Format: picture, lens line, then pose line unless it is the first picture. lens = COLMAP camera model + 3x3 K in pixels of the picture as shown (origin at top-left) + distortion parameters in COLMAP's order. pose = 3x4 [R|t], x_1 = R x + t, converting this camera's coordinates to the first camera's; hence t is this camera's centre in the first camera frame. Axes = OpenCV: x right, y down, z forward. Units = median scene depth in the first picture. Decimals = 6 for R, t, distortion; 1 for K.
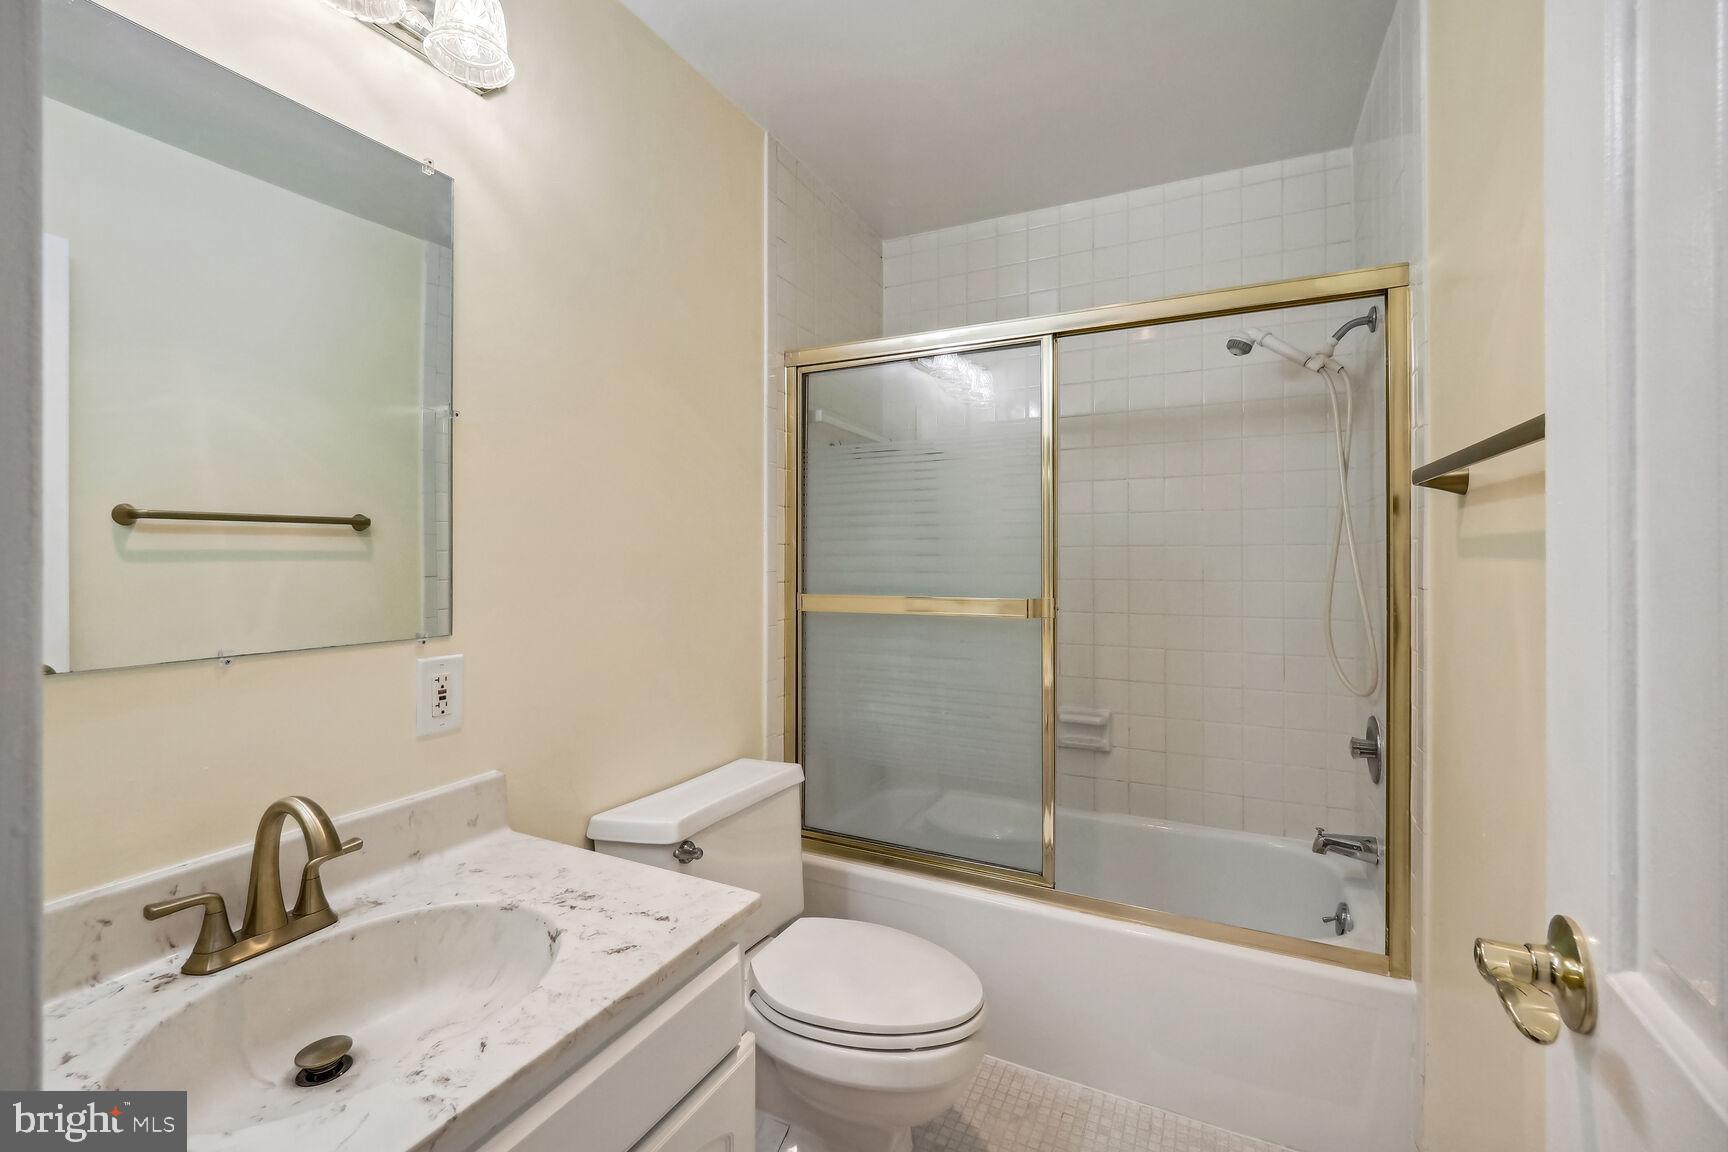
lens RADIAL K [[742.9, 0, 869.5], [0, 742.9, 571.8], [0, 0, 1]] dist [-0.001895, -0.000264]
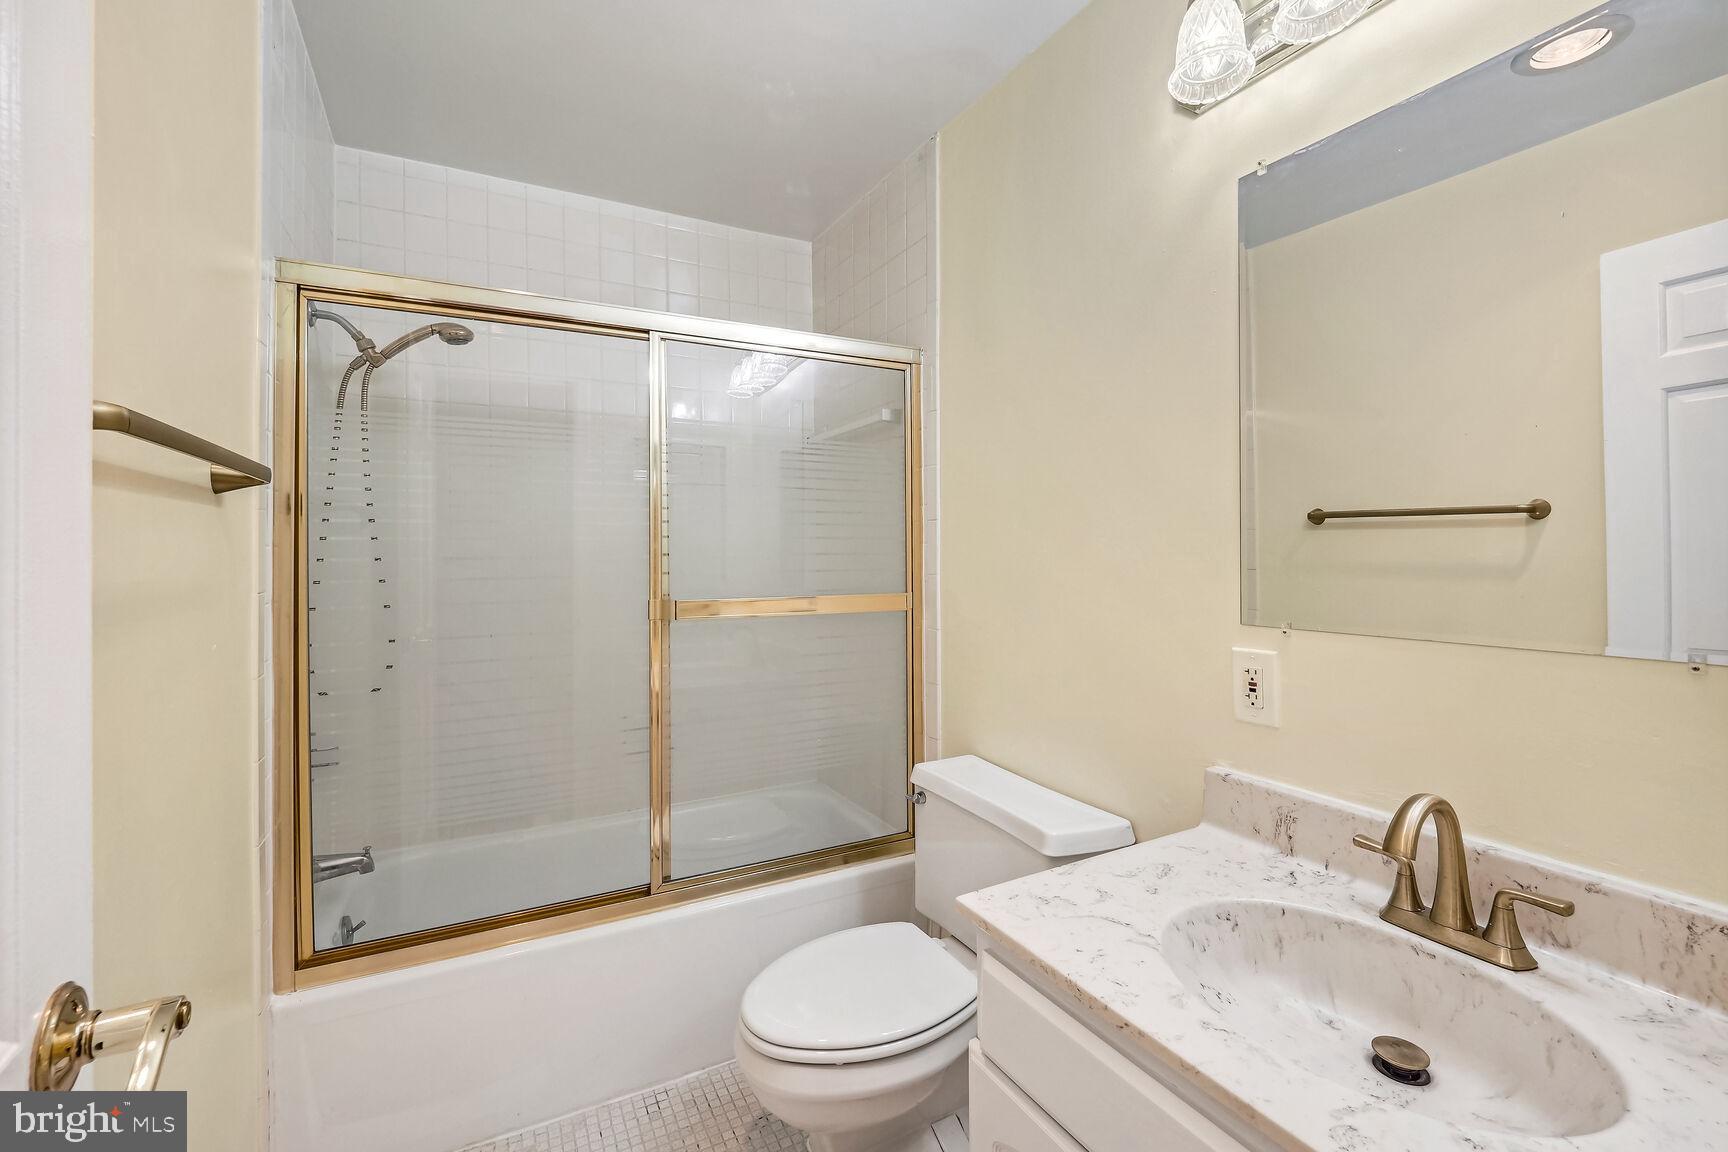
lens RADIAL K [[742.9, 0, 869.5], [0, 742.9, 571.8], [0, 0, 1]] dist [-0.001895, -0.000264]
pose [[-0.563440, 0.030658, -0.825588, 0.545564], [-0.022251, 0.998386, 0.052260, -0.031552], [0.825857, 0.047816, -0.561849, 1.129072]]
